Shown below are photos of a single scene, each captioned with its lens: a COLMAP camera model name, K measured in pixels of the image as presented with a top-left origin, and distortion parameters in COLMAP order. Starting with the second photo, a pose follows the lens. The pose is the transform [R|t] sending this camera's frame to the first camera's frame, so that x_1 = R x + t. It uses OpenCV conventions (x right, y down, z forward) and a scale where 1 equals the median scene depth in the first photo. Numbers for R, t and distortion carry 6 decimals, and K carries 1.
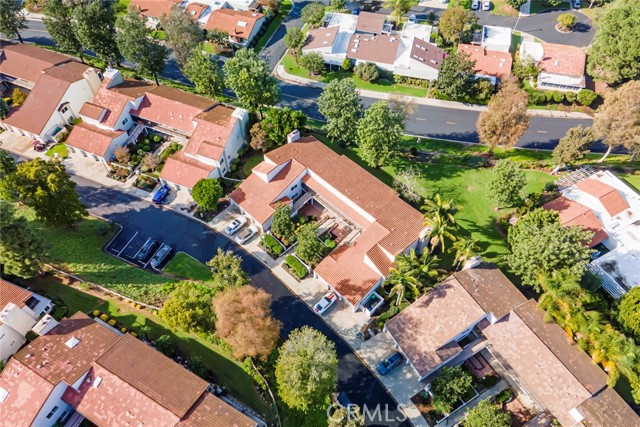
lens RADIAL K [[458.5, 0, 320.0], [0, 458.5, 213.5], [0, 0, 1]] dist [0.015311, 0.003409]
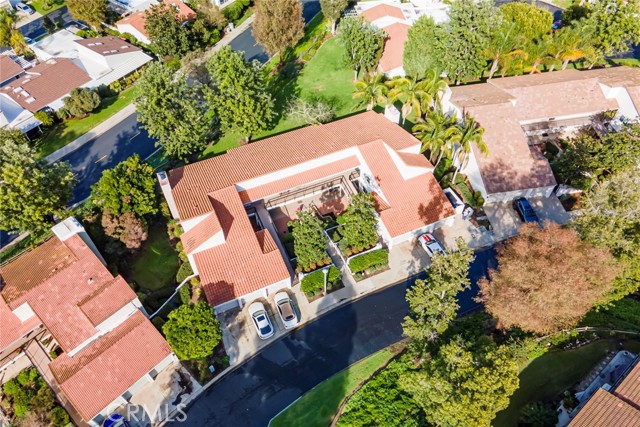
lens RADIAL K [[458.5, 0, 320.0], [0, 458.5, 213.5], [0, 0, 1]] dist [0.015311, 0.003409]
pose [[0.373178, -0.728114, 0.574968, -0.383091], [0.767576, 0.590412, 0.249481, -0.141453], [-0.521119, 0.348231, 0.779212, 0.428466]]
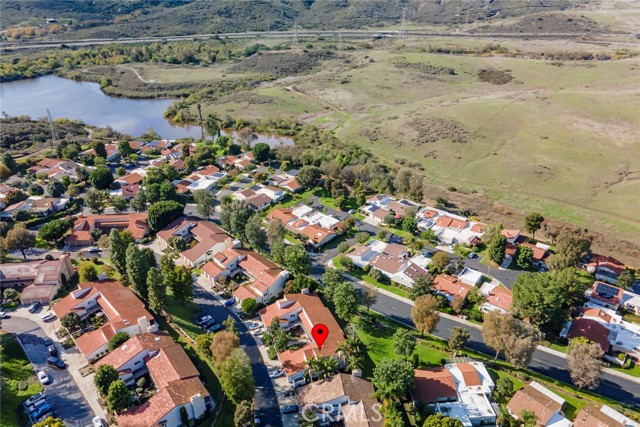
lens RADIAL K [[458.5, 0, 320.0], [0, 458.5, 213.5], [0, 0, 1]] dist [0.015311, 0.003409]
pose [[0.915758, 0.180485, -0.358904, 0.620469], [-0.322043, 0.863890, -0.387276, 0.261805], [0.240156, 0.470234, 0.849238, -0.702973]]
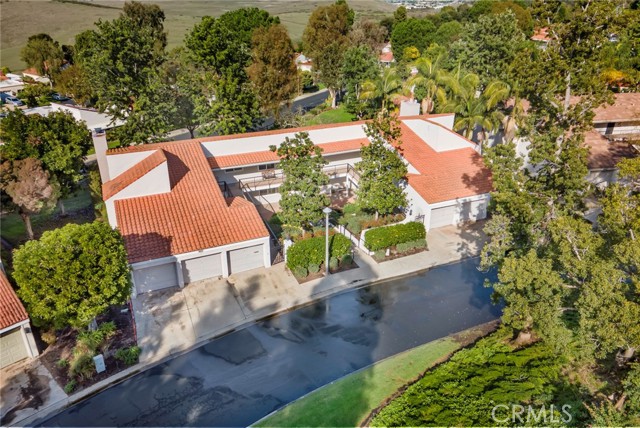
lens RADIAL K [[462.8, 0, 317.4], [0, 462.8, 215.4], [0, 0, 1]] dist [0.036898, -0.000407]
pose [[0.380328, -0.408640, 0.829677, -0.395998], [0.761444, 0.647531, -0.030122, 0.053462], [-0.524932, 0.643209, 0.557430, 0.704844]]
